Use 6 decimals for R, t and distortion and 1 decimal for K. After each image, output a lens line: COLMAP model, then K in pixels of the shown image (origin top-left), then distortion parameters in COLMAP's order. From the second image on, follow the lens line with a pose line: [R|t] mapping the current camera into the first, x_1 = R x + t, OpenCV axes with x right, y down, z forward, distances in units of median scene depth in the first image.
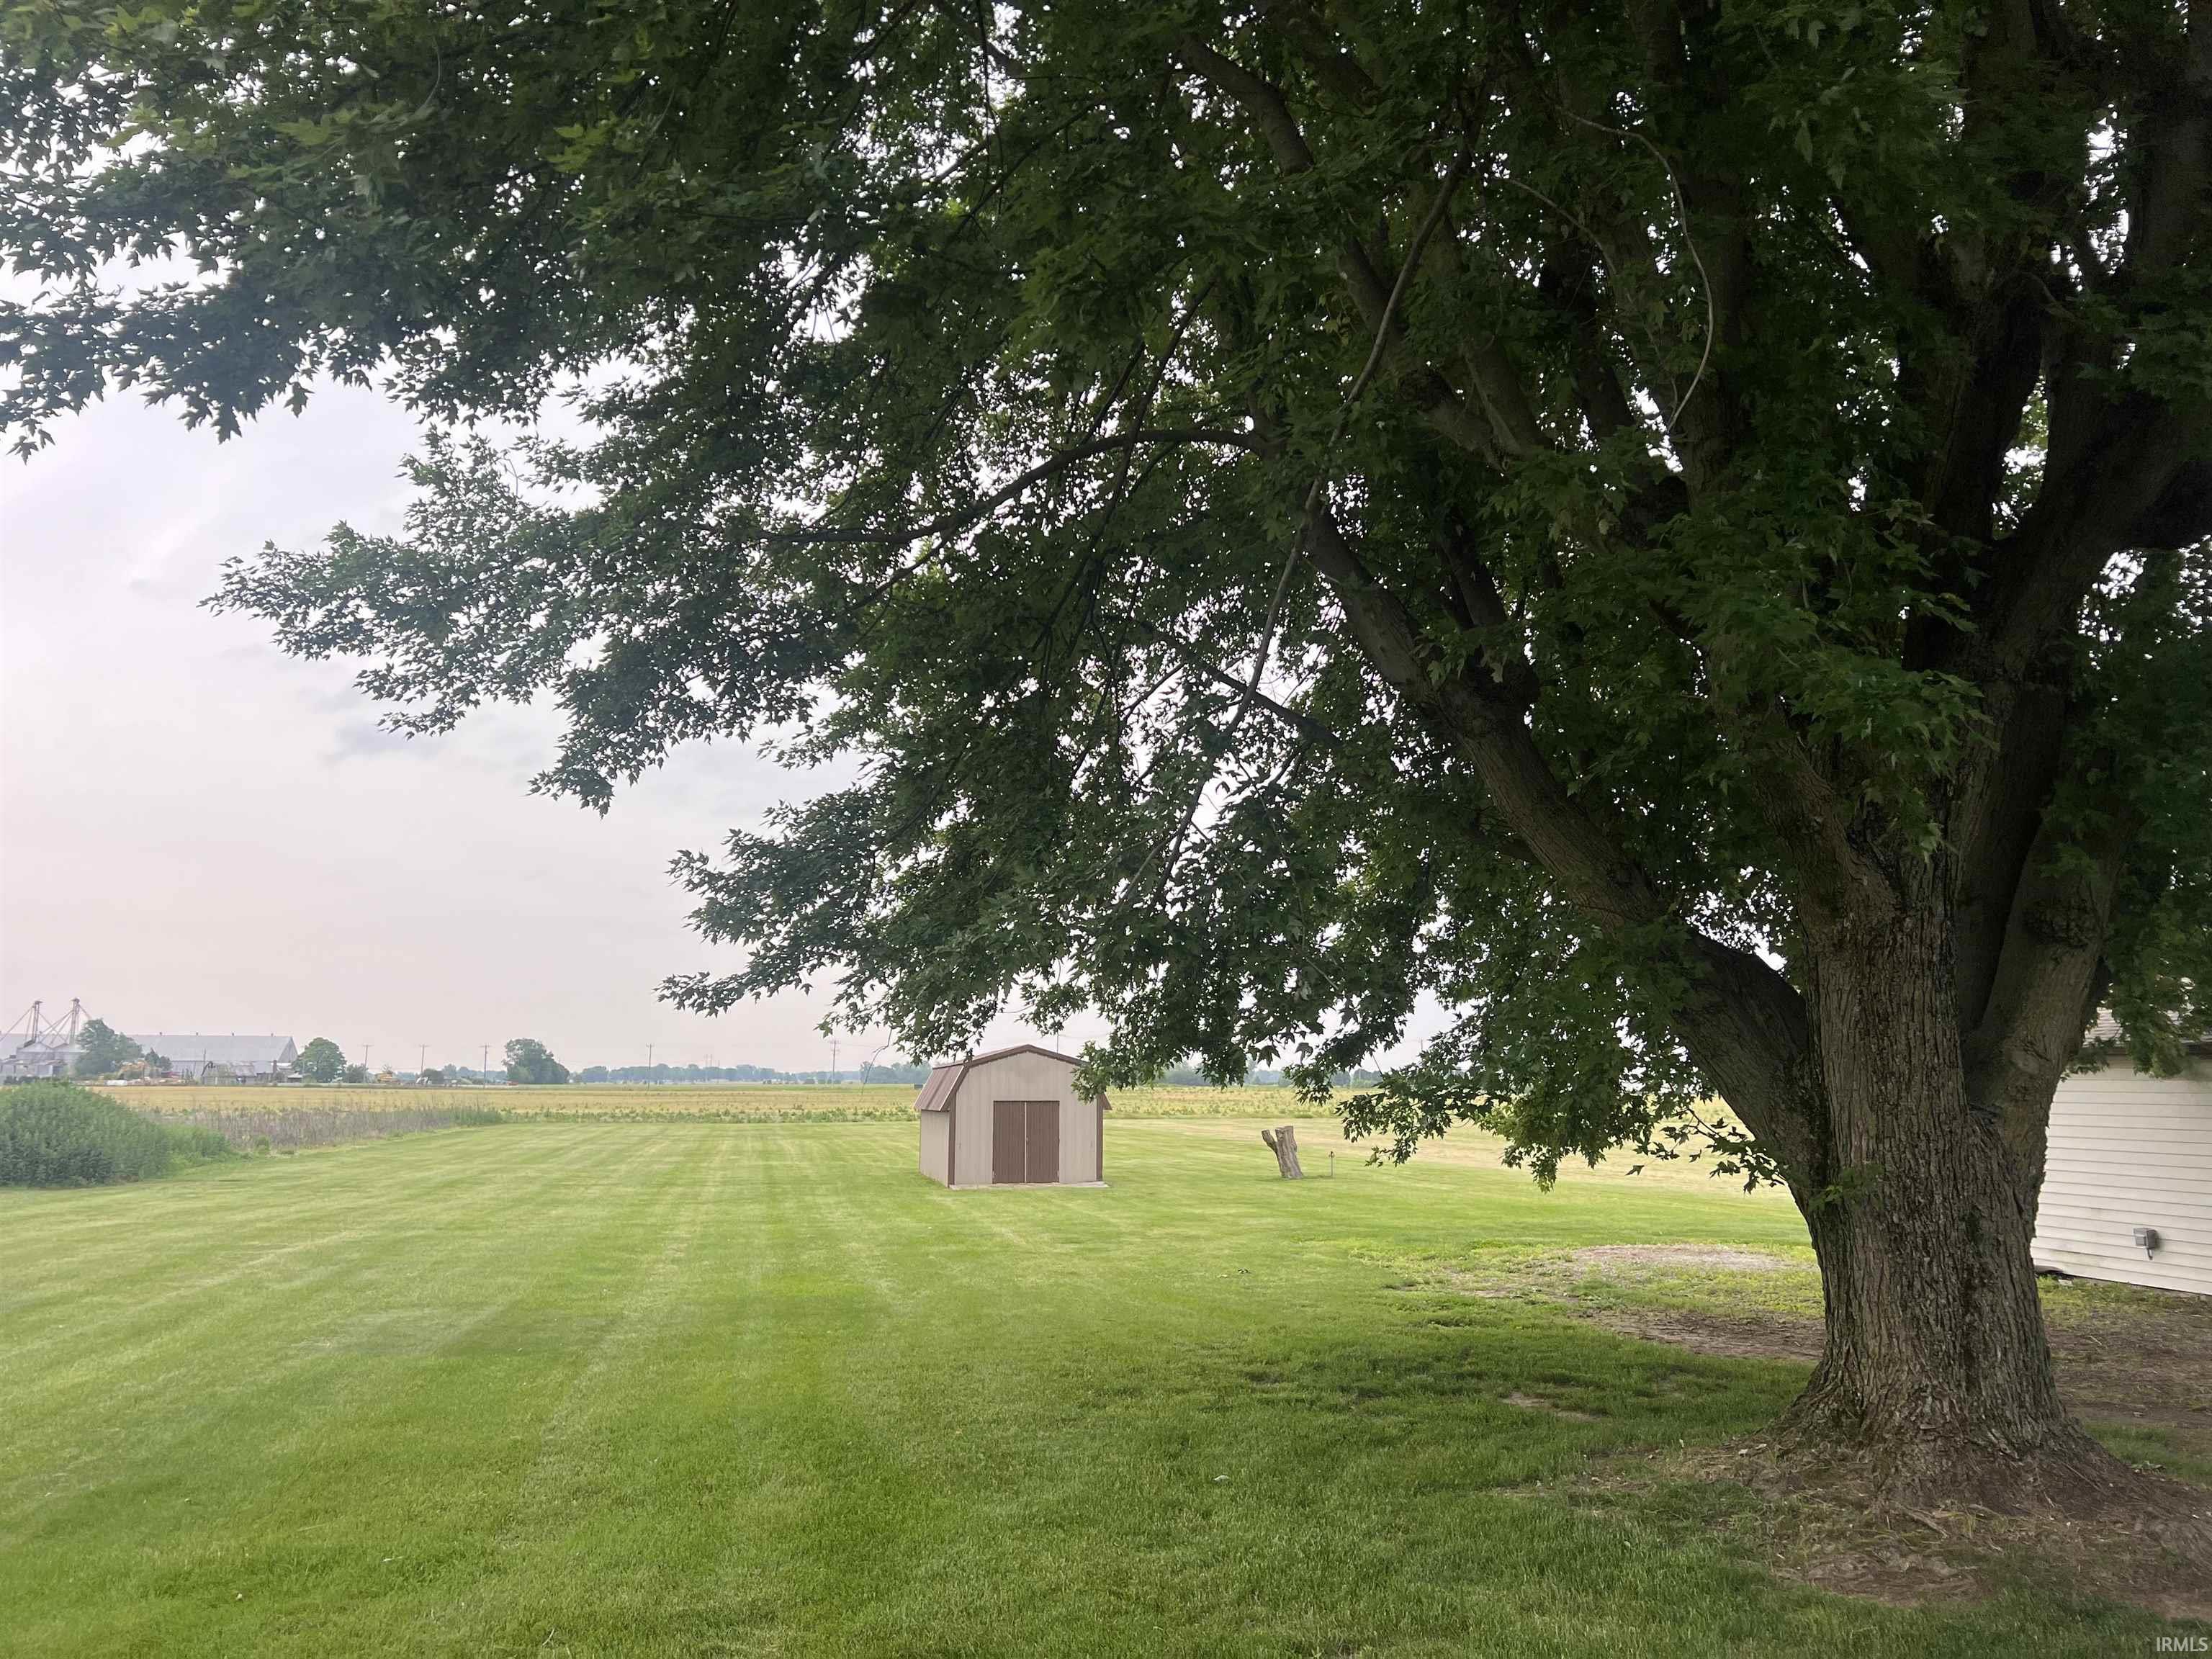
lens RADIAL K [[1654.2, 0, 1112.4], [0, 1654.2, 846.6], [0, 0, 1]] dist [0.105693, -0.136564]
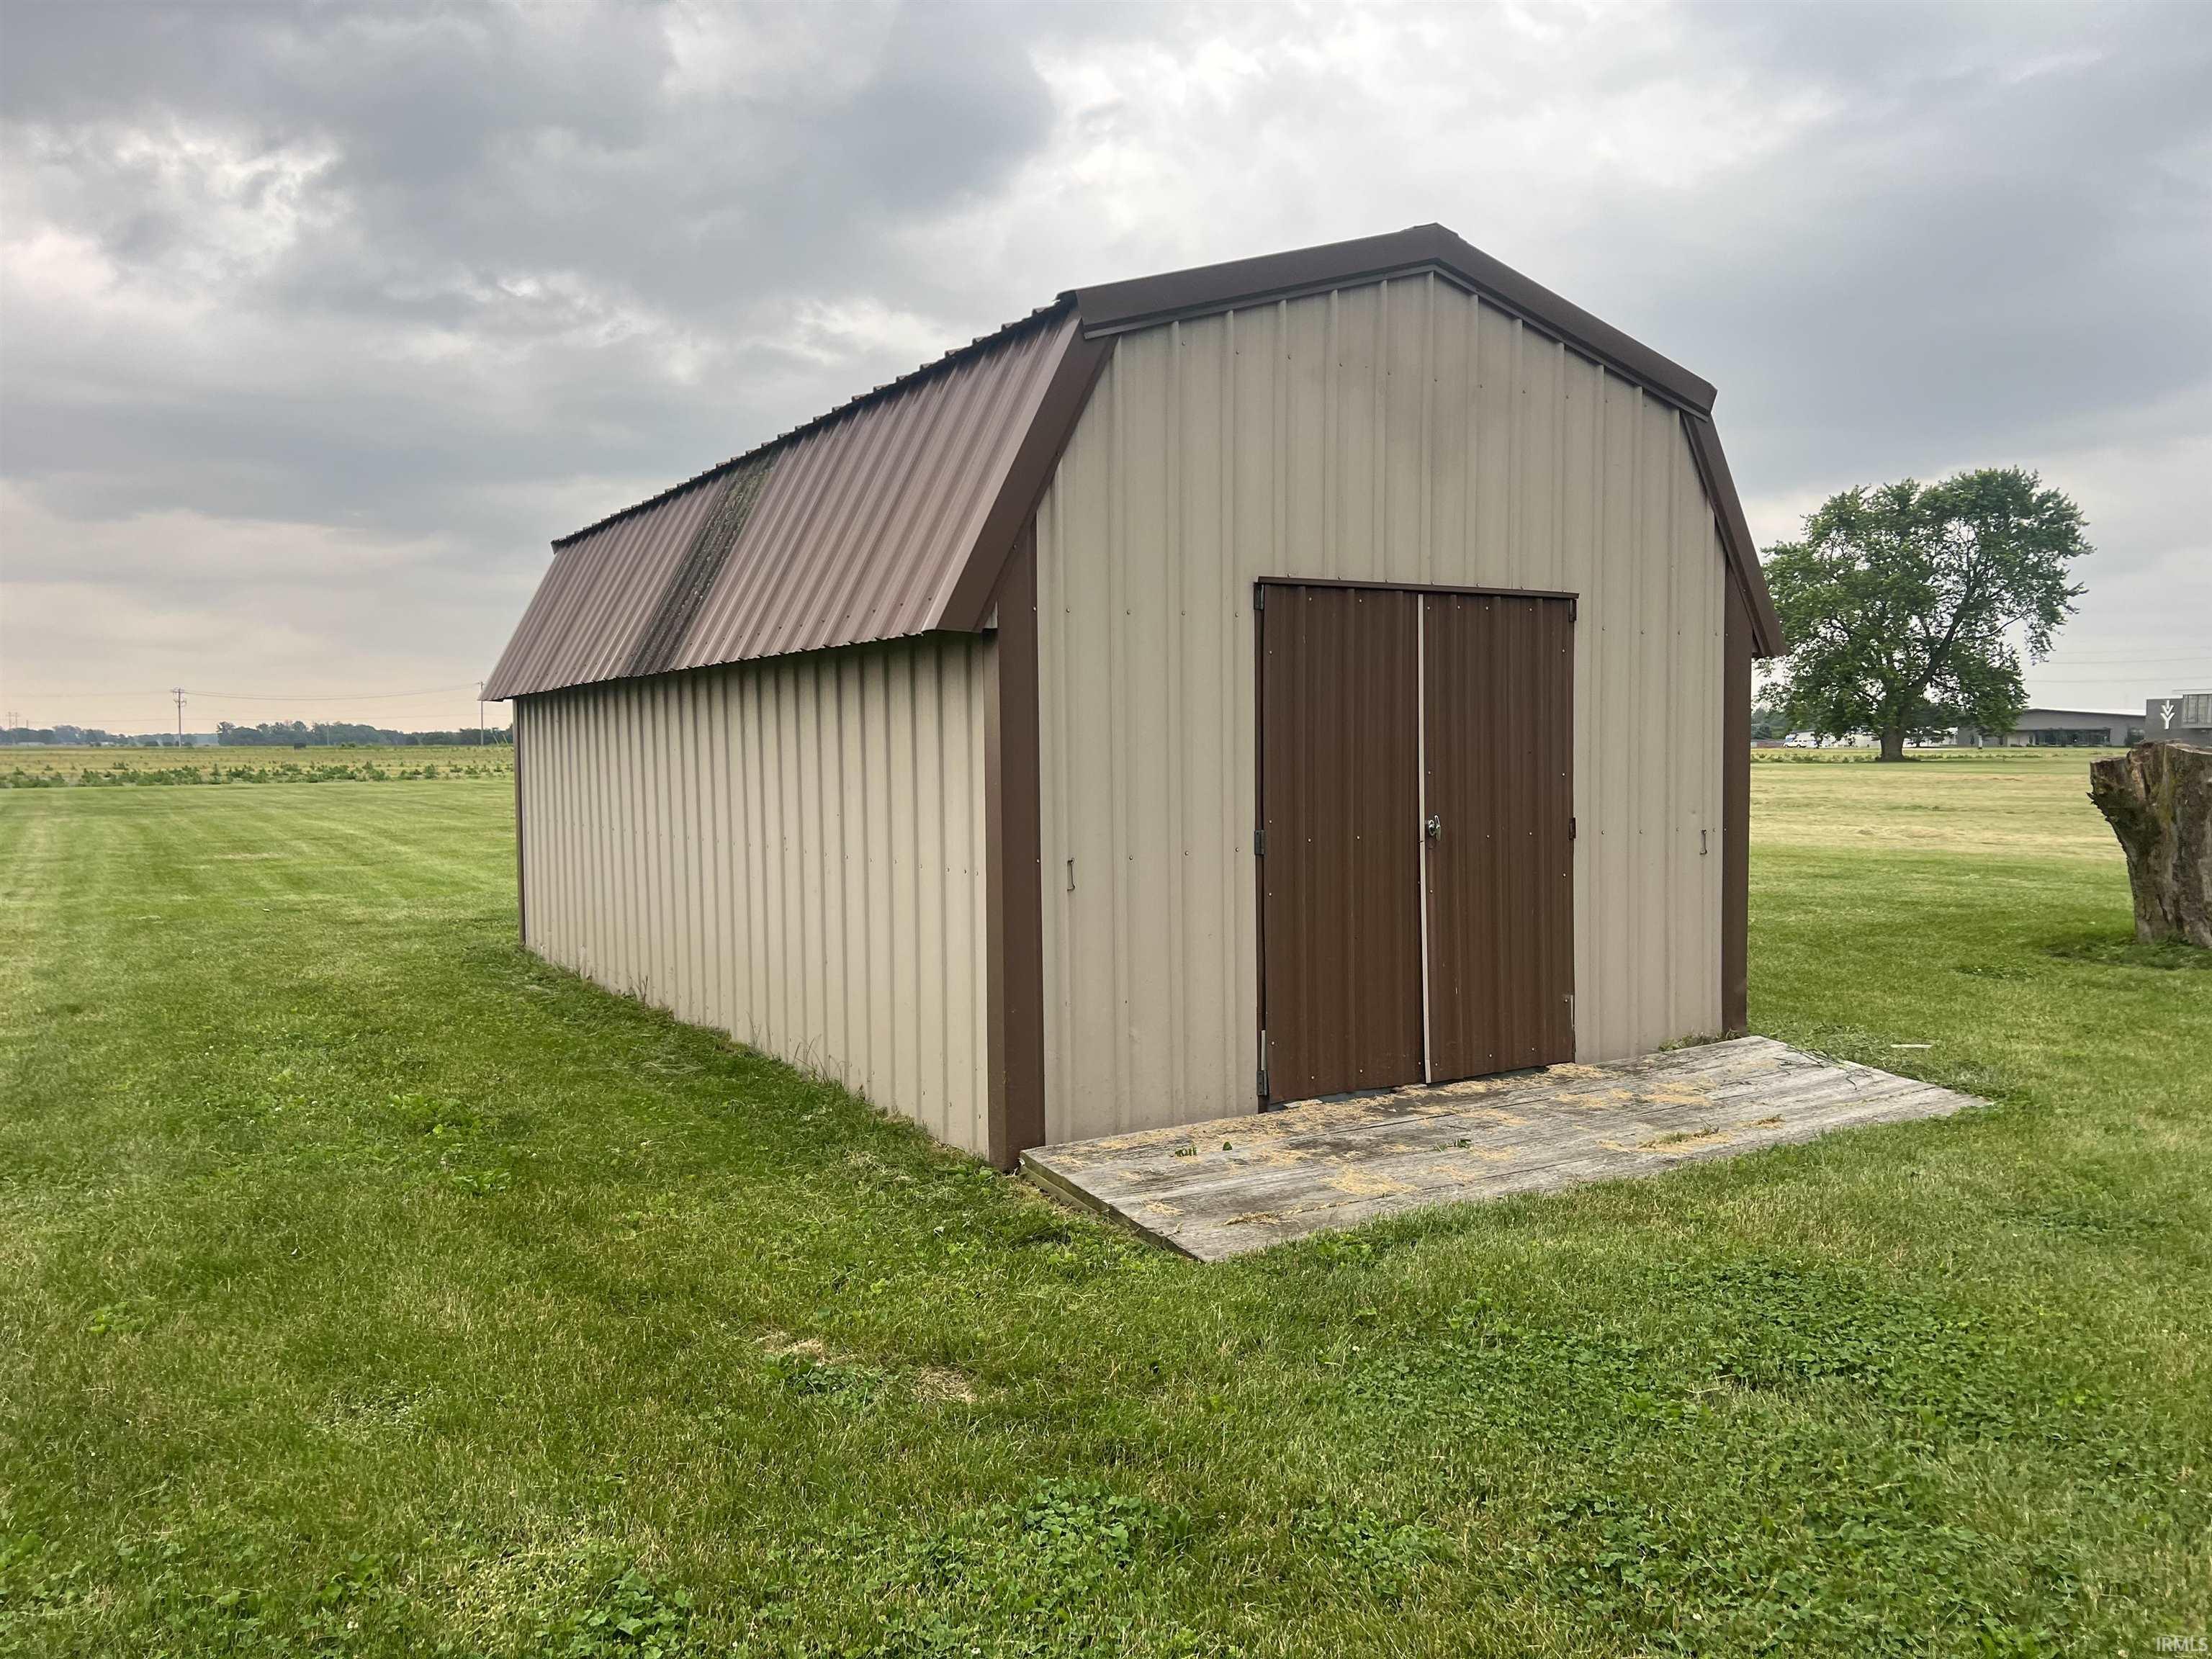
lens RADIAL K [[1654.2, 0, 1112.4], [0, 1654.2, 846.6], [0, 0, 1]] dist [0.105693, -0.136564]
pose [[0.943249, -0.031527, 0.330586, -0.048678], [-0.036236, 0.979768, 0.196829, 0.053134], [-0.330103, -0.197638, 0.923023, 0.309086]]
